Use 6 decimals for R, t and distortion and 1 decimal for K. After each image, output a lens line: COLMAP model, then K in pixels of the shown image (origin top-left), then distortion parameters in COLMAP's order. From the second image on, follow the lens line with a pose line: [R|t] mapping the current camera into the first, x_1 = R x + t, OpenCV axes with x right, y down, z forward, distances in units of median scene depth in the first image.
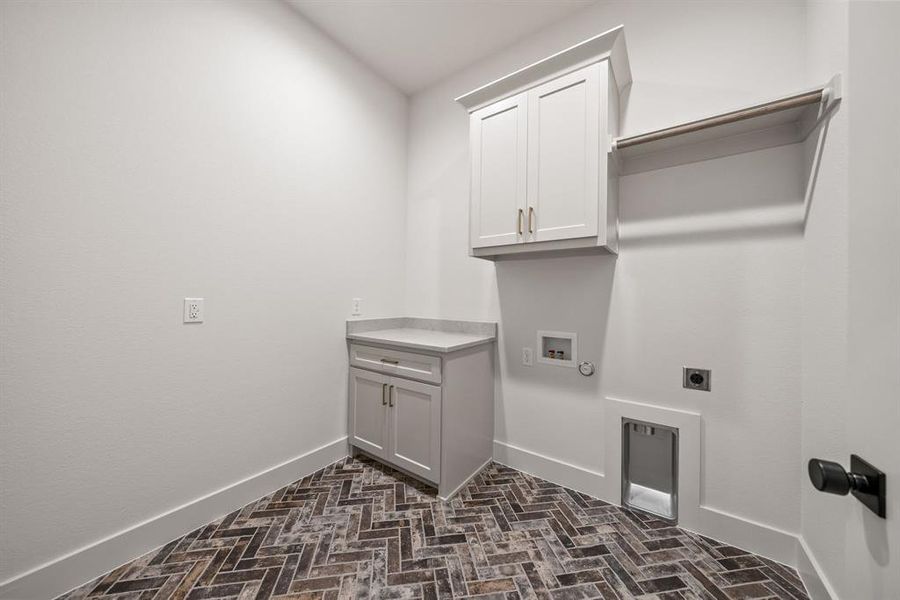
lens RADIAL K [[361.6, 0, 452.6], [0, 361.6, 294.5], [0, 0, 1]] dist [0.001625, 0.000022]
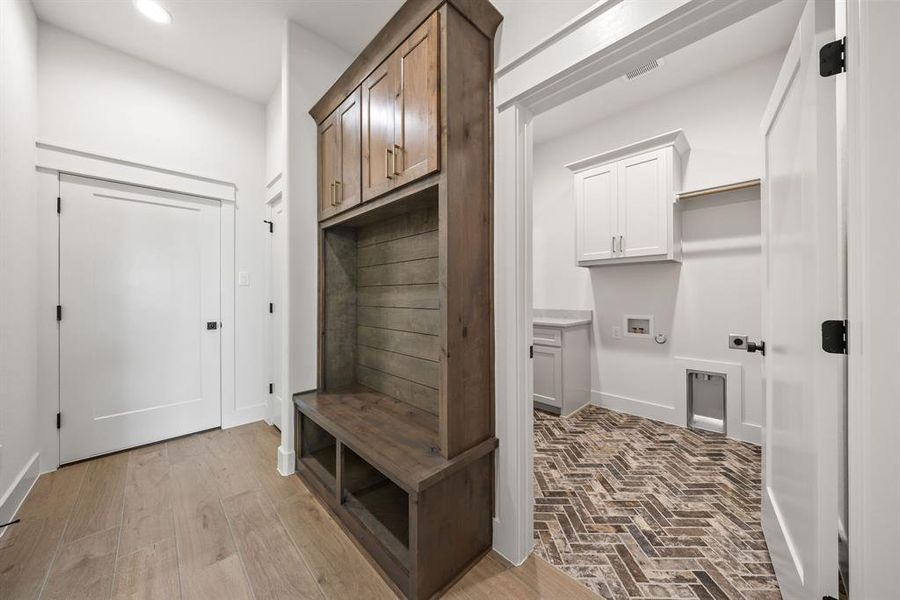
lens RADIAL K [[335.6, 0, 451.4], [0, 335.6, 293.5], [0, 0, 1]] dist [-0.000651, -0.000113]
pose [[0.981719, -0.014970, -0.189747, -0.241127], [0.014957, 0.999887, -0.001501, 0.005693], [0.189748, -0.001365, 0.981832, -0.597208]]
